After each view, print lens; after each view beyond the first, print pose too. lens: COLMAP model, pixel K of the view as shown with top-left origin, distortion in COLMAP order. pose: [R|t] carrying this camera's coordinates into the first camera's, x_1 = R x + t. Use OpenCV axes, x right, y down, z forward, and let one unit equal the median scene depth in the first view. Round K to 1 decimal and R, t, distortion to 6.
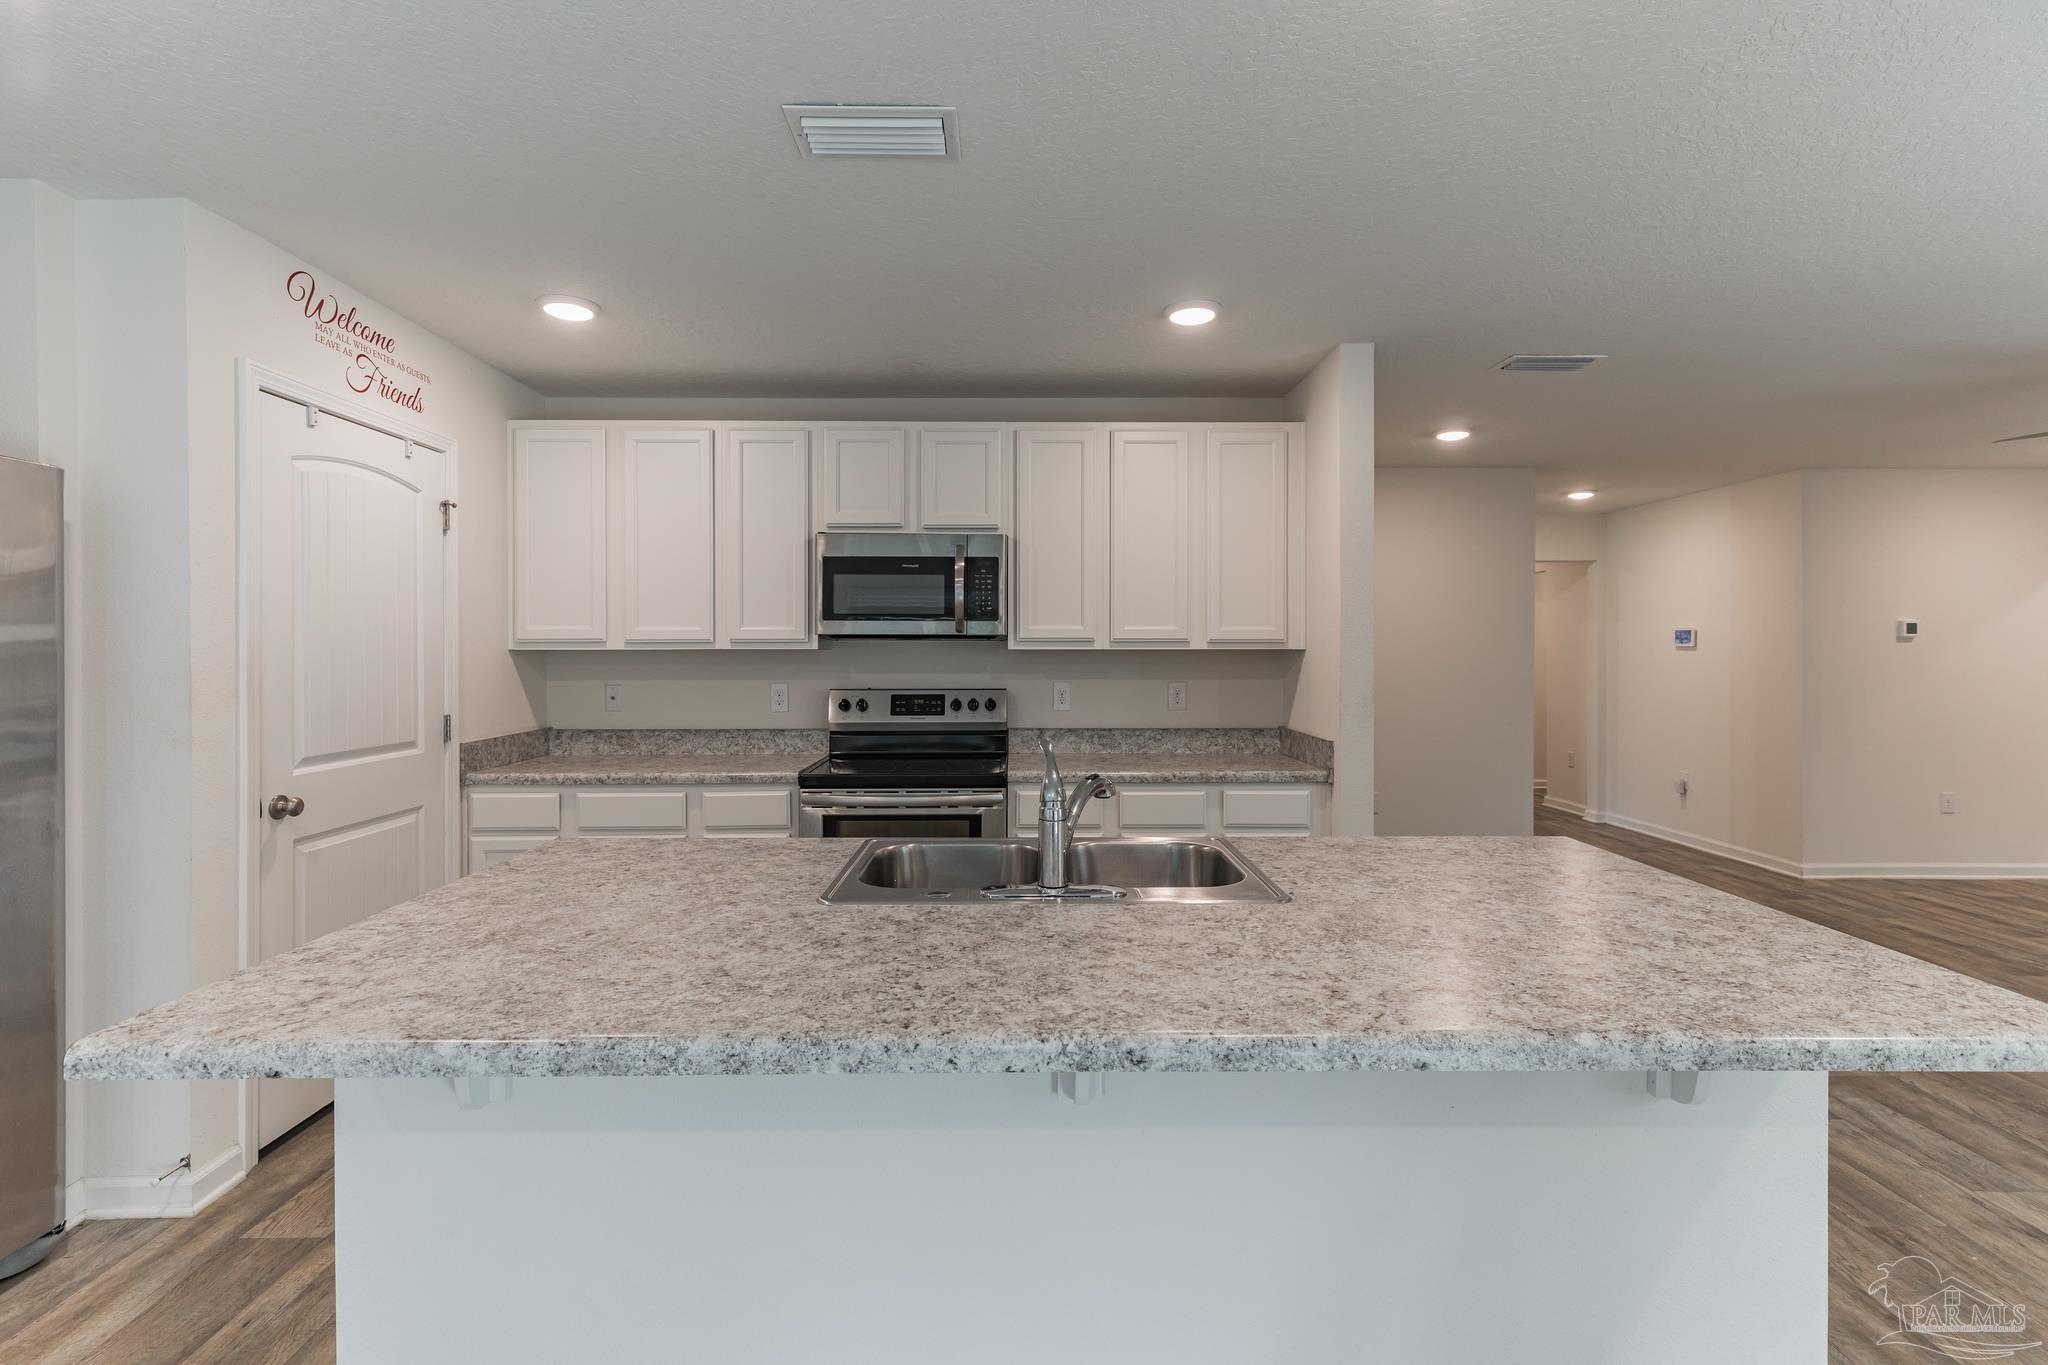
lens RADIAL K [[925.8, 0, 994.5], [0, 925.8, 650.8], [0, 0, 1]] dist [0.003336, 0.000992]
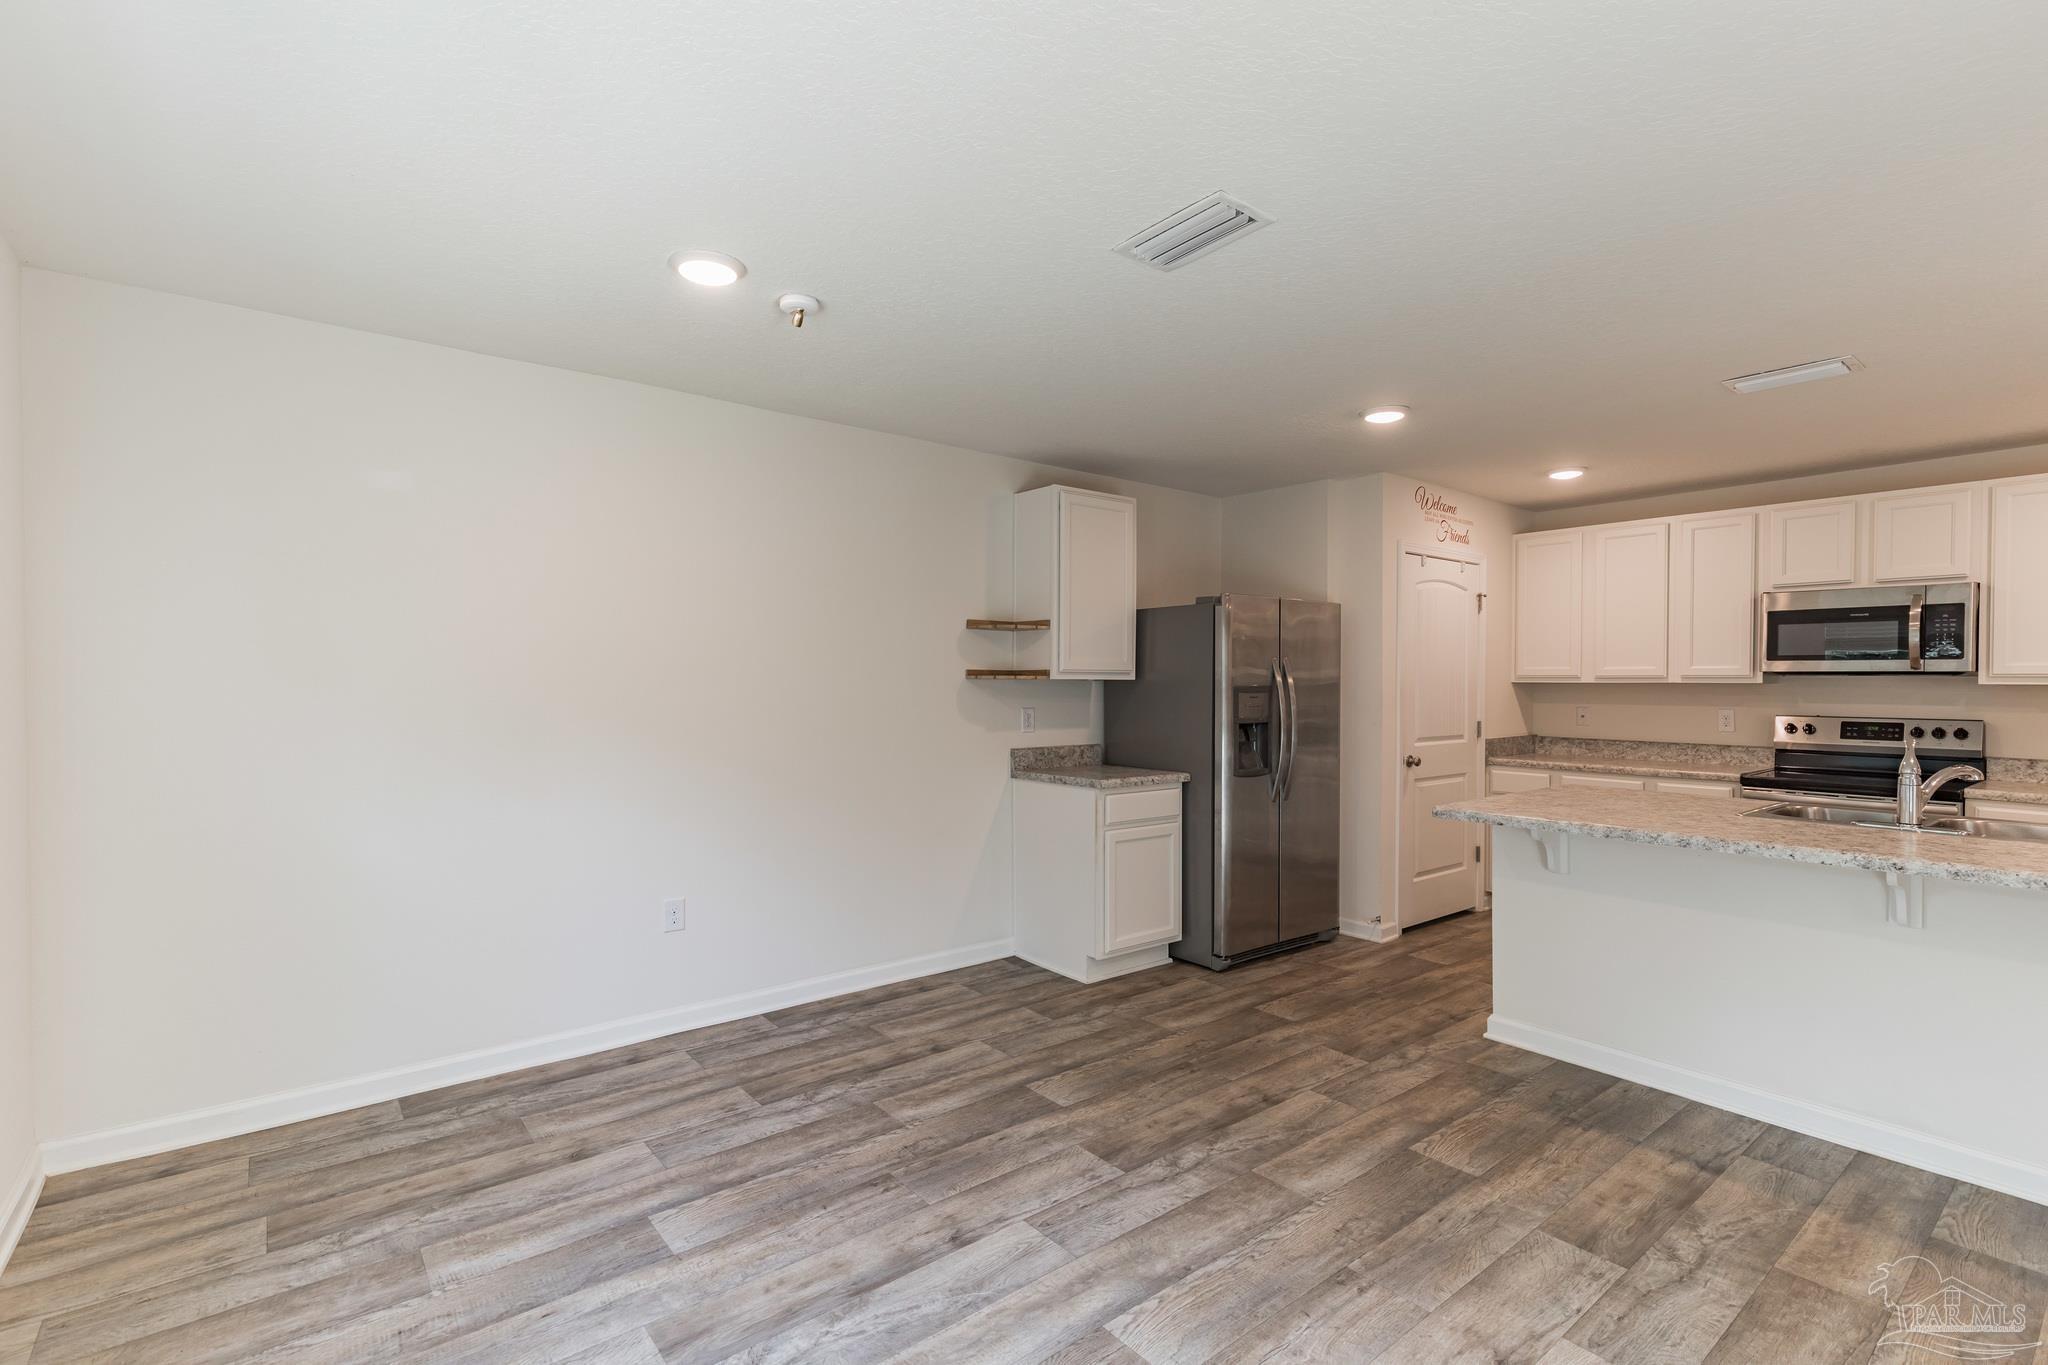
lens RADIAL K [[925.8, 0, 1008.7], [0, 925.8, 690.6], [0, 0, 1]] dist [0.003336, 0.000992]
pose [[0.619374, 0.011844, -0.785007, 0.175769], [-0.004715, 0.999924, 0.011367, -0.000801], [0.785082, -0.003339, 0.619383, -0.630193]]
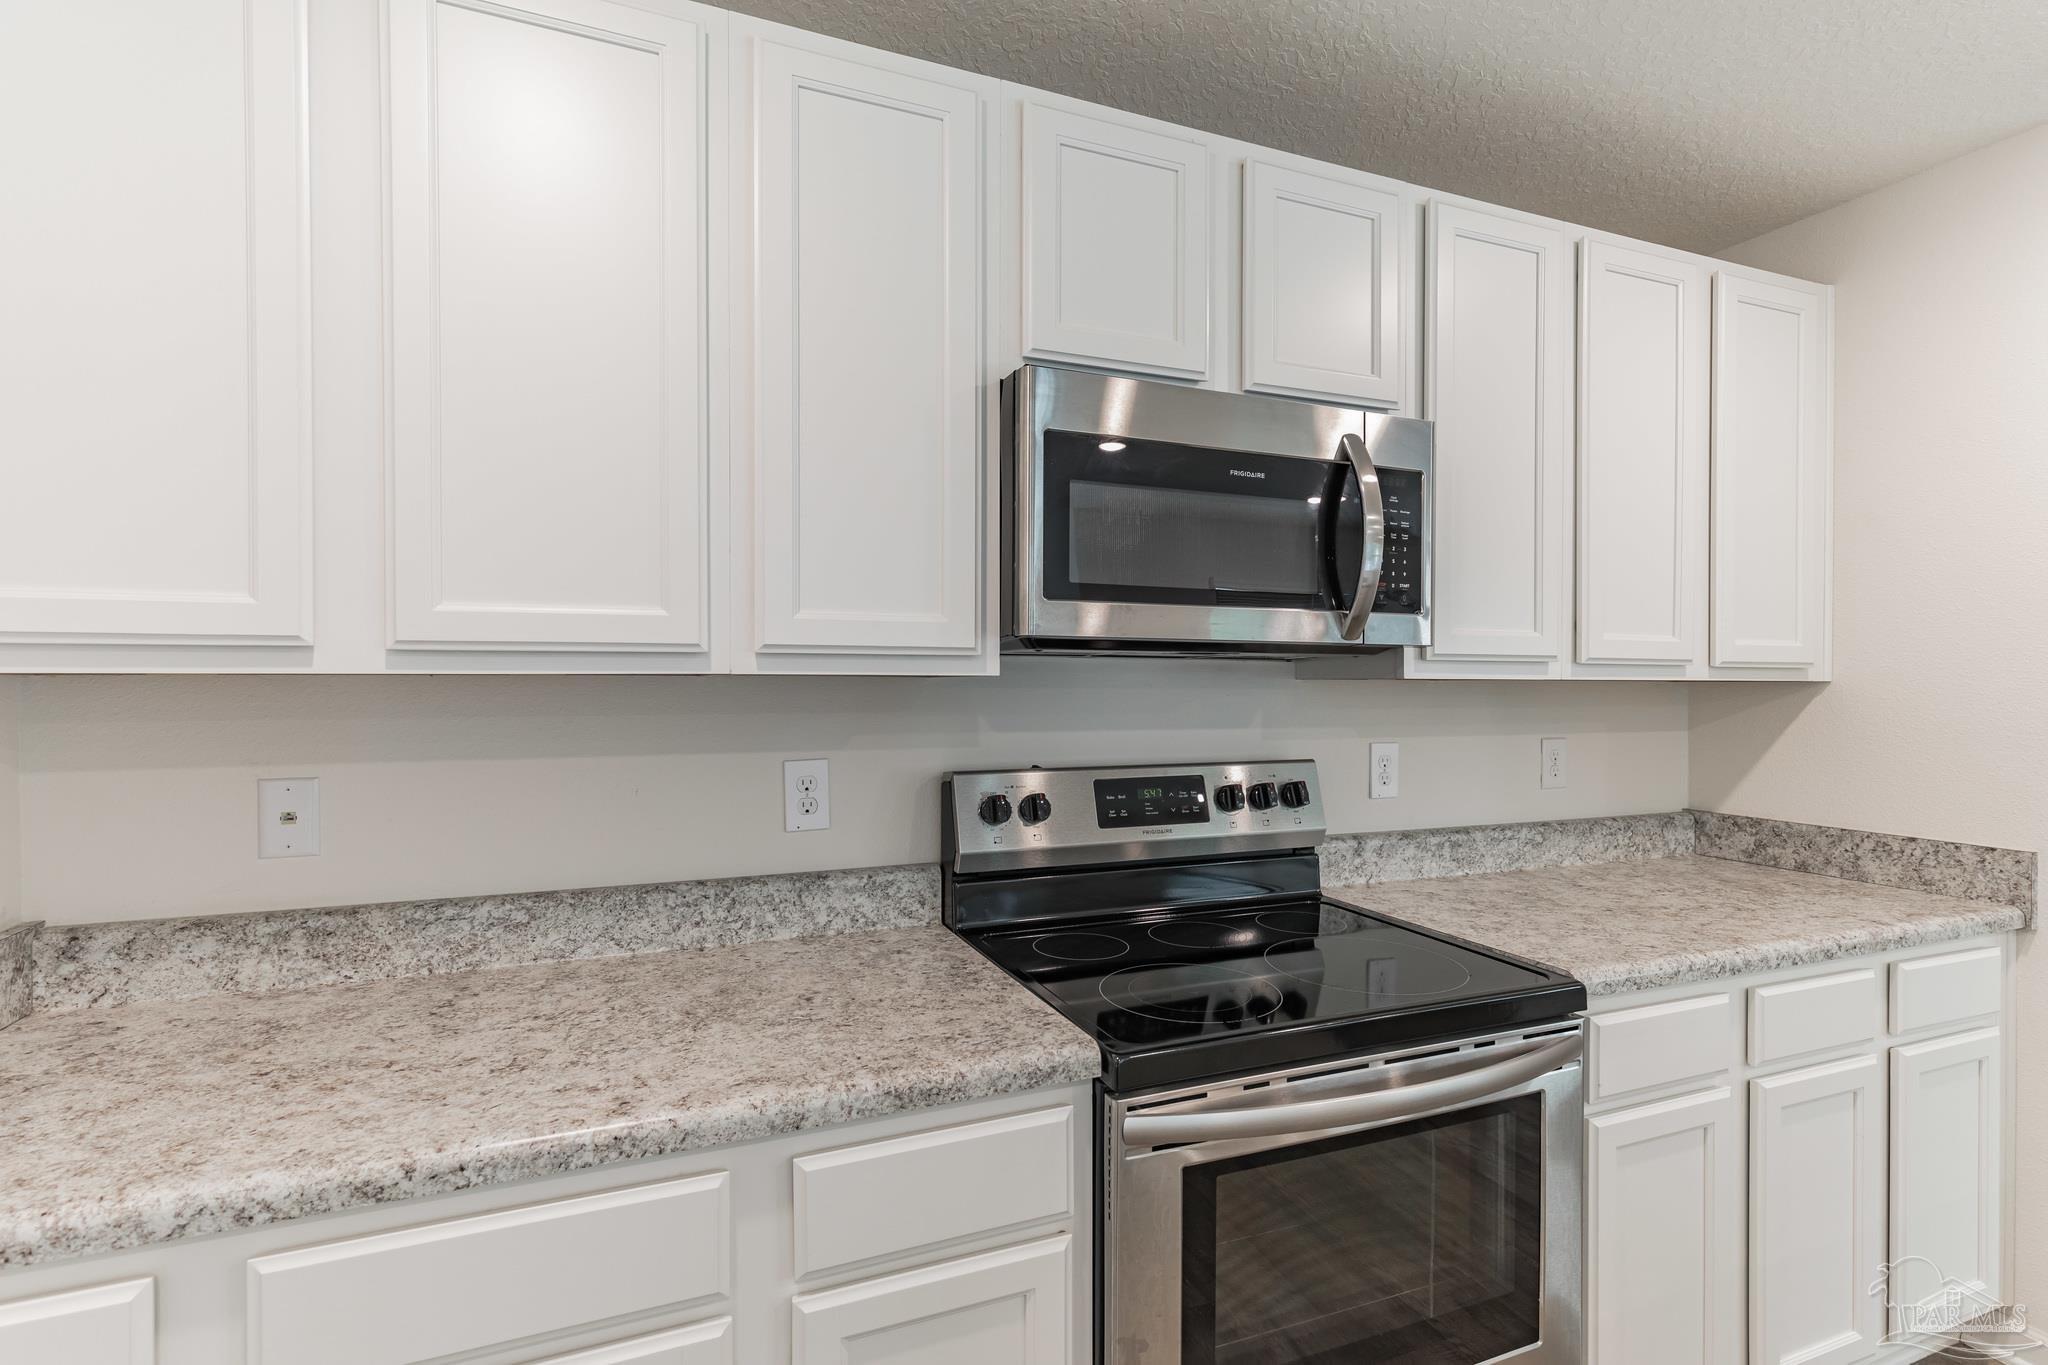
lens RADIAL K [[925.8, 0, 1030.5], [0, 925.8, 692.3], [0, 0, 1]] dist [0.003336, 0.000992]
pose [[0.911102, 0.000225, 0.412181, -0.344745], [-0.005444, 0.999919, 0.011488, 0.000855], [-0.412145, -0.012710, 0.911030, 0.657872]]
